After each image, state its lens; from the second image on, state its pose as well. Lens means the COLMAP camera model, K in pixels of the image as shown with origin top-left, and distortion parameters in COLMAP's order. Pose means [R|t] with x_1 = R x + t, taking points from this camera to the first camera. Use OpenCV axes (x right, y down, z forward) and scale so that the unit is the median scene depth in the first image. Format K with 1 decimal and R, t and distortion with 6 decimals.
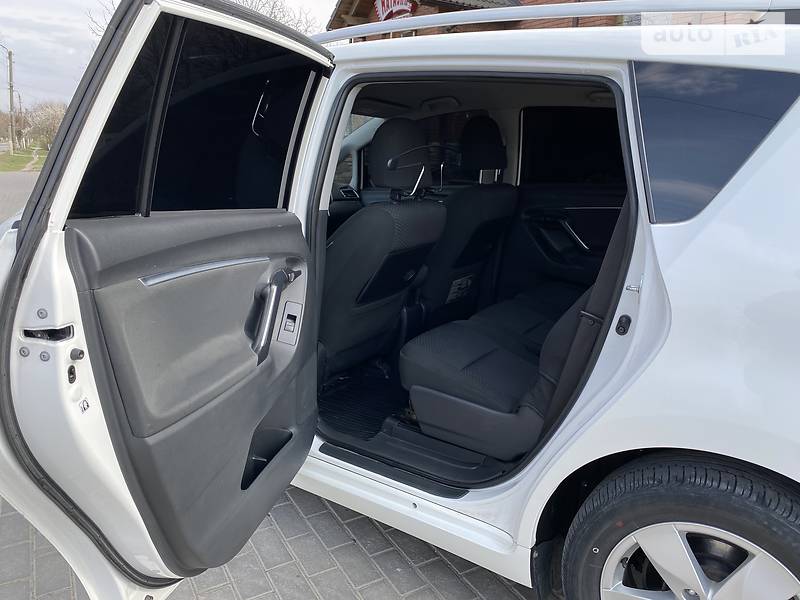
lens RADIAL K [[613.7, 0, 395.4], [0, 613.7, 302.0], [0, 0, 1]] dist [0.011840, -0.006313]
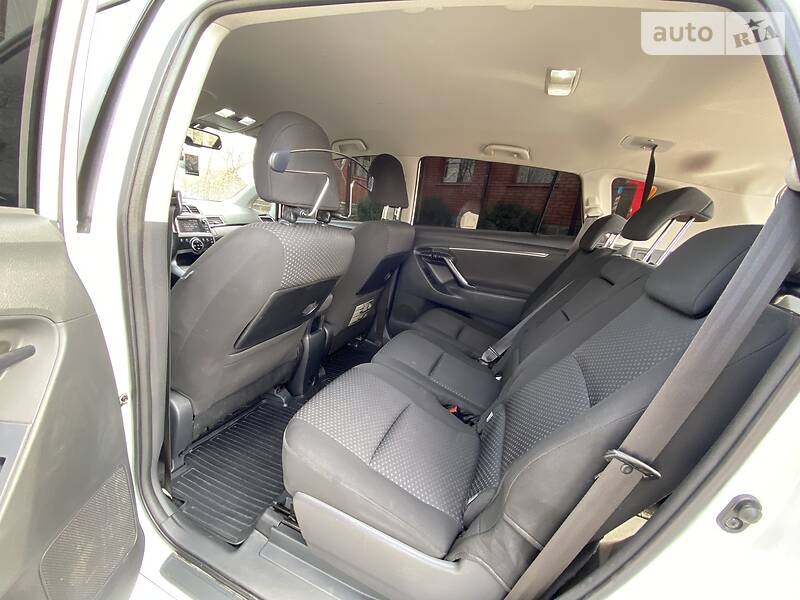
lens RADIAL K [[322.7, 0, 396.6], [0, 322.7, 302.0], [0, 0, 1]] dist [0.021797, -0.021104]
pose [[0.971176, 0.037996, 0.235317, 0.032518], [-0.044645, 0.998738, 0.022988, -0.068604], [-0.234146, -0.032831, 0.971647, 0.487222]]
